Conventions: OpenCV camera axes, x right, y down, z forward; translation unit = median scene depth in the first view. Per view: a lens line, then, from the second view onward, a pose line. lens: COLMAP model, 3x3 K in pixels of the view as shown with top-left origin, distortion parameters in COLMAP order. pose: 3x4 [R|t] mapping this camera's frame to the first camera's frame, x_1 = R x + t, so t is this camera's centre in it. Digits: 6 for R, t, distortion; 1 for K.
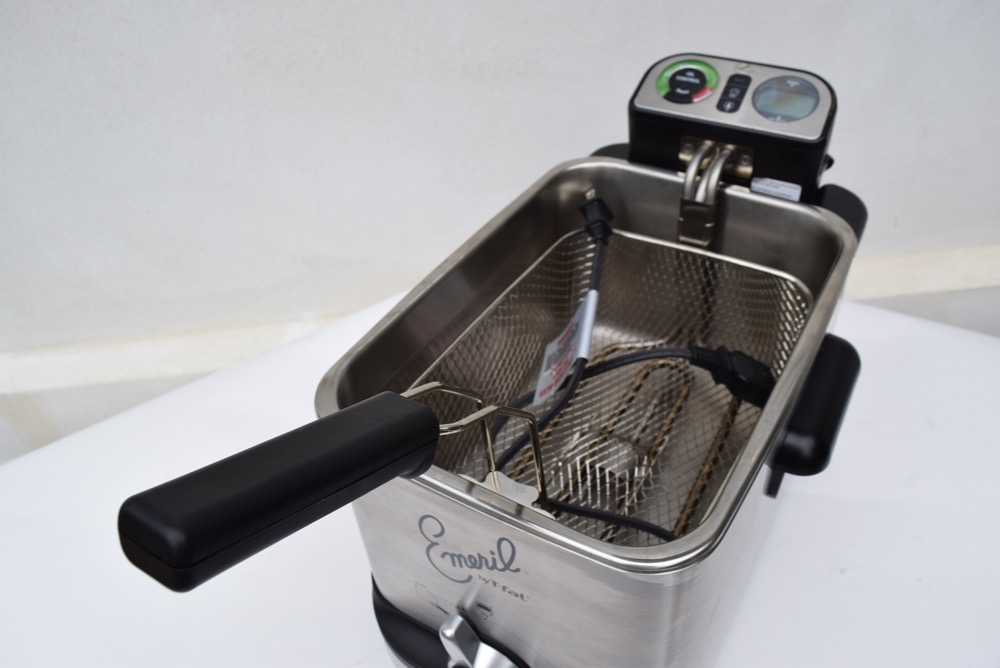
lens RADIAL K [[807.4, 0, 496.2], [0, 807.4, 336.6], [0, 0, 1]] dist [-0.114708, -0.008386]
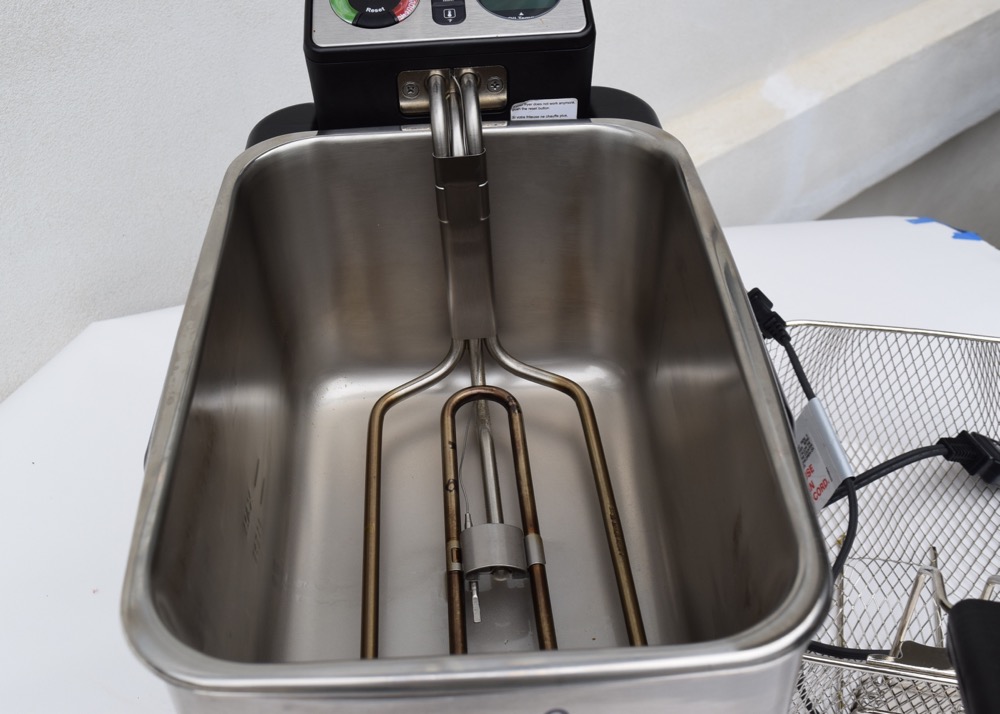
lens RADIAL K [[1191.6, 0, 495.3], [0, 1191.6, 357.4], [0, 0, 1]] dist [-0.121944, 0.000000]
pose [[0.822391, -0.333139, 0.461184, -0.250479], [0.342116, 0.937268, 0.066973, -0.064501], [-0.454564, 0.102700, 0.884773, 0.095375]]
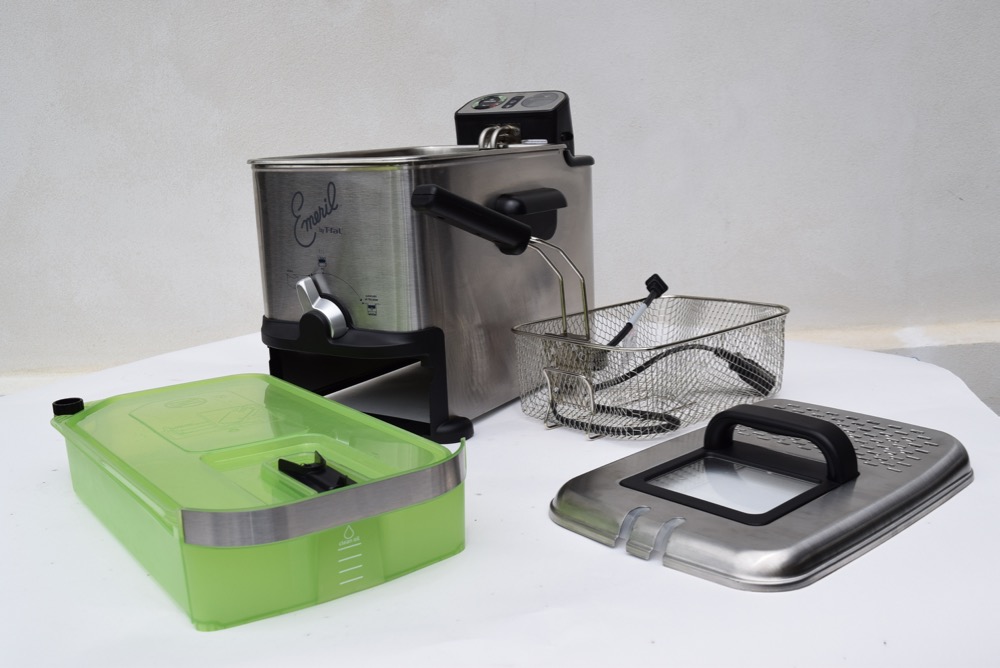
lens RADIAL K [[1004.7, 0, 497.4], [0, 1004.7, 332.0], [0, 0, 1]] dist [-0.001233, 0.000000]
pose [[0.999251, 0.032637, -0.020778, 0.330358], [-0.038582, 0.880677, -0.472143, 1.175554], [0.002889, 0.472591, 0.881277, -0.698934]]
